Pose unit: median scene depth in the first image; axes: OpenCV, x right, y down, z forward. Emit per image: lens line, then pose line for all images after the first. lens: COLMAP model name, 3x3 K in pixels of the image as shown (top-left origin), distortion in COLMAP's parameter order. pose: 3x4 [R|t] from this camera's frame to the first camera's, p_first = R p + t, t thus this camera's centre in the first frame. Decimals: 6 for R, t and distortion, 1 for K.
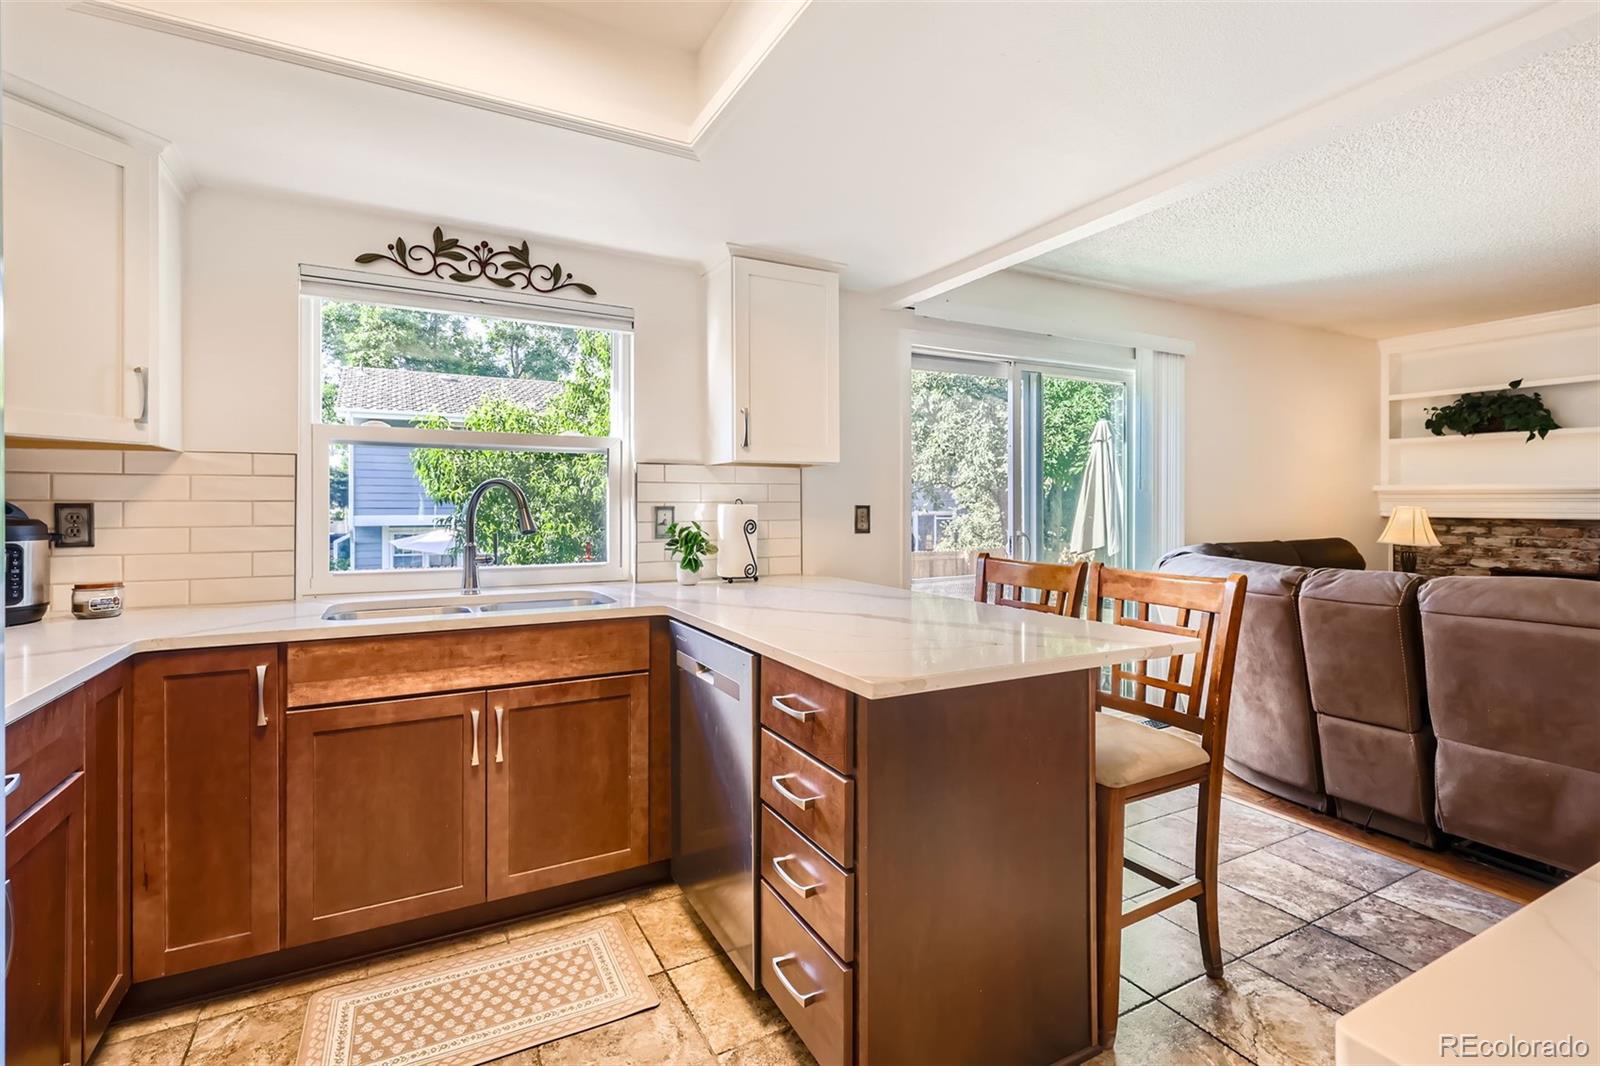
lens RADIAL K [[728.2, 0, 797.5], [0, 728.2, 522.7], [0, 0, 1]] dist [0.000206, 0.000010]
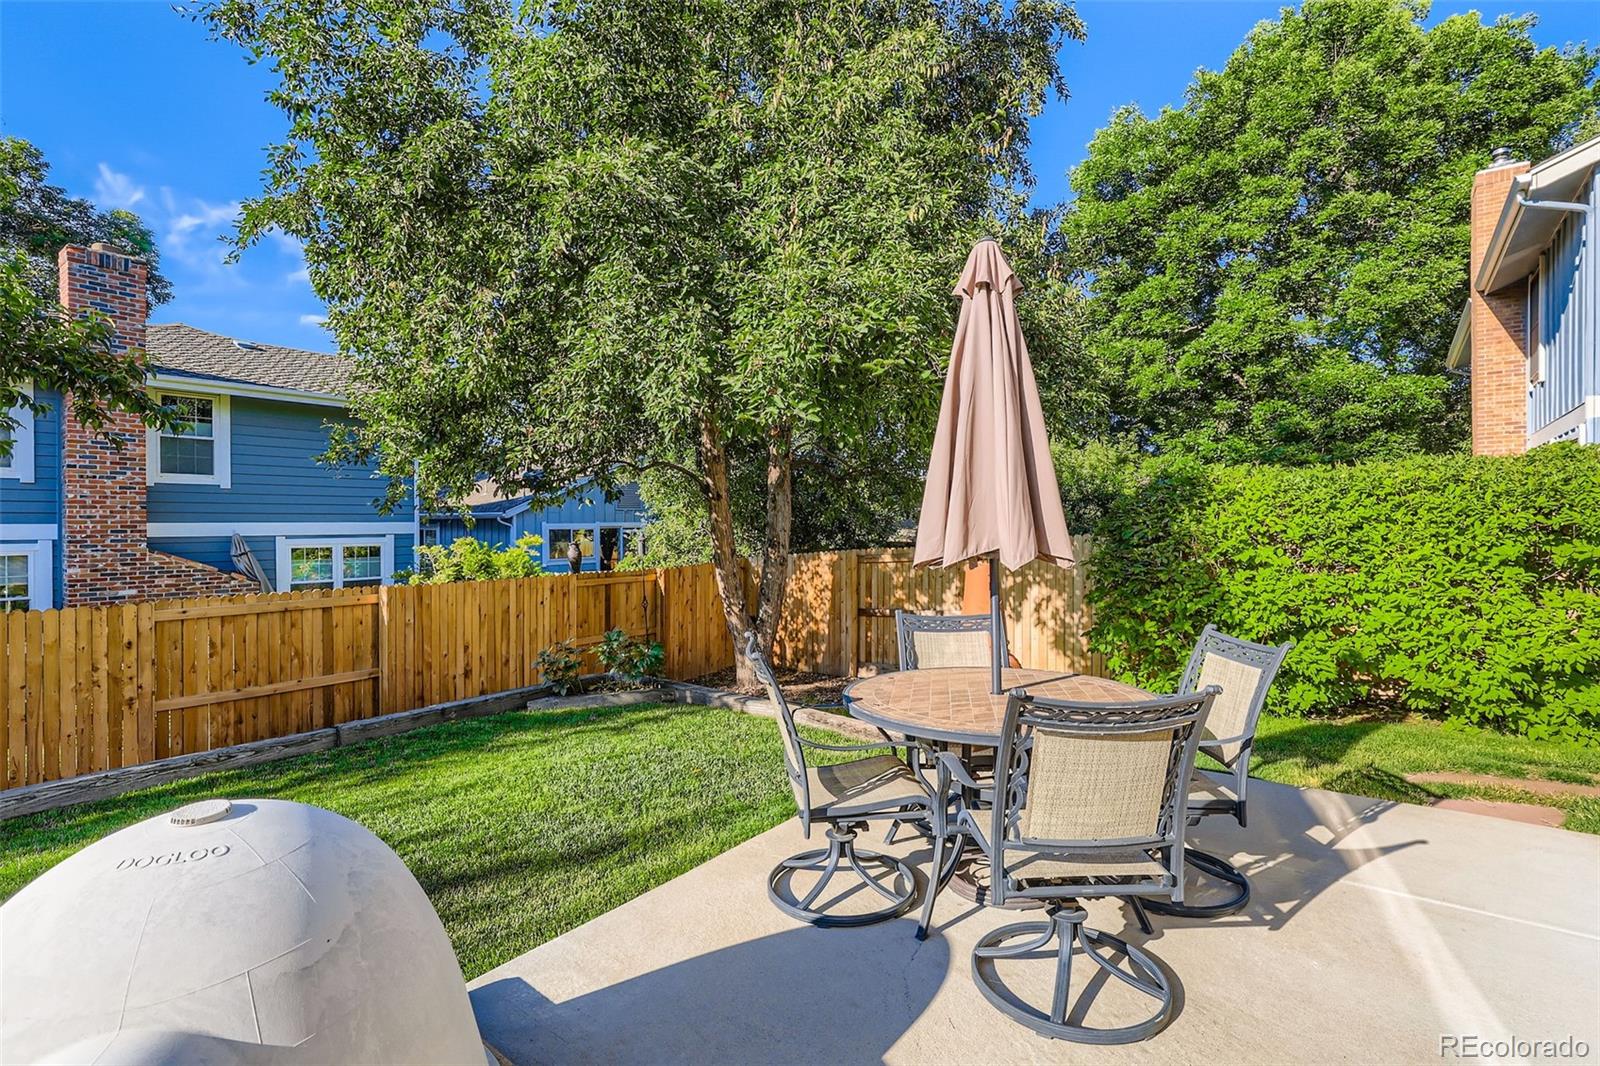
lens RADIAL K [[728.2, 0, 801.5], [0, 728.2, 528.1], [0, 0, 1]] dist [0.000206, 0.000010]
pose [[0.921441, 0.001613, 0.388516, 0.076297], [-0.001391, 0.999999, -0.000855, -0.003673], [-0.388517, 0.000247, 0.921442, 0.251758]]
